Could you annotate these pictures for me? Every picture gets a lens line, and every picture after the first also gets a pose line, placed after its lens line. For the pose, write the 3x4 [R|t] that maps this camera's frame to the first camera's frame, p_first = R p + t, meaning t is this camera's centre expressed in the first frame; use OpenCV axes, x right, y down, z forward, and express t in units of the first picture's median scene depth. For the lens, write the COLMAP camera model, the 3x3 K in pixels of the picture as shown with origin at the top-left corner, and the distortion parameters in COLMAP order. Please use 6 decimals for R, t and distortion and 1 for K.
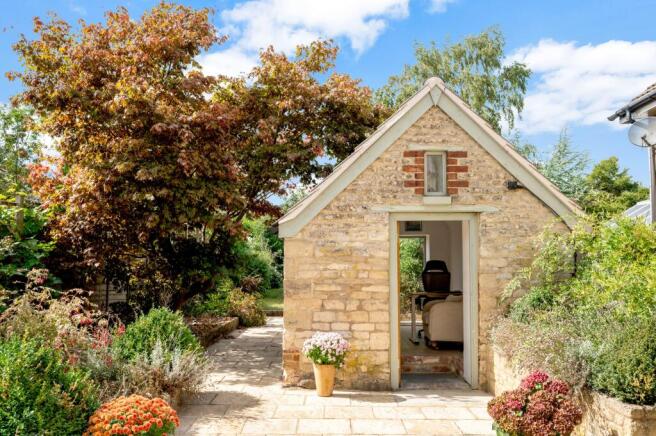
lens RADIAL K [[578.5, 0, 326.8], [0, 578.5, 245.2], [0, 0, 1]] dist [0.004312, 0.001868]
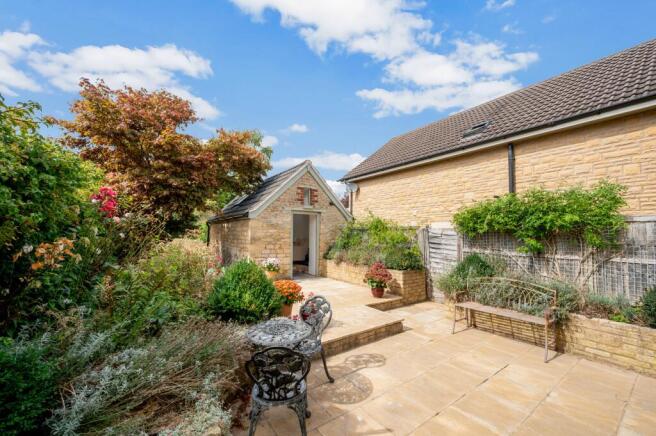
lens RADIAL K [[256.6, 0, 331.1], [0, 256.6, 219.7], [0, 0, 1]] dist [-0.001518, -0.000388]
pose [[0.810197, 0.042832, 0.584590, -0.411032], [-0.036252, 0.999079, -0.022959, 0.004801], [-0.585035, -0.002591, 0.811004, -0.023158]]
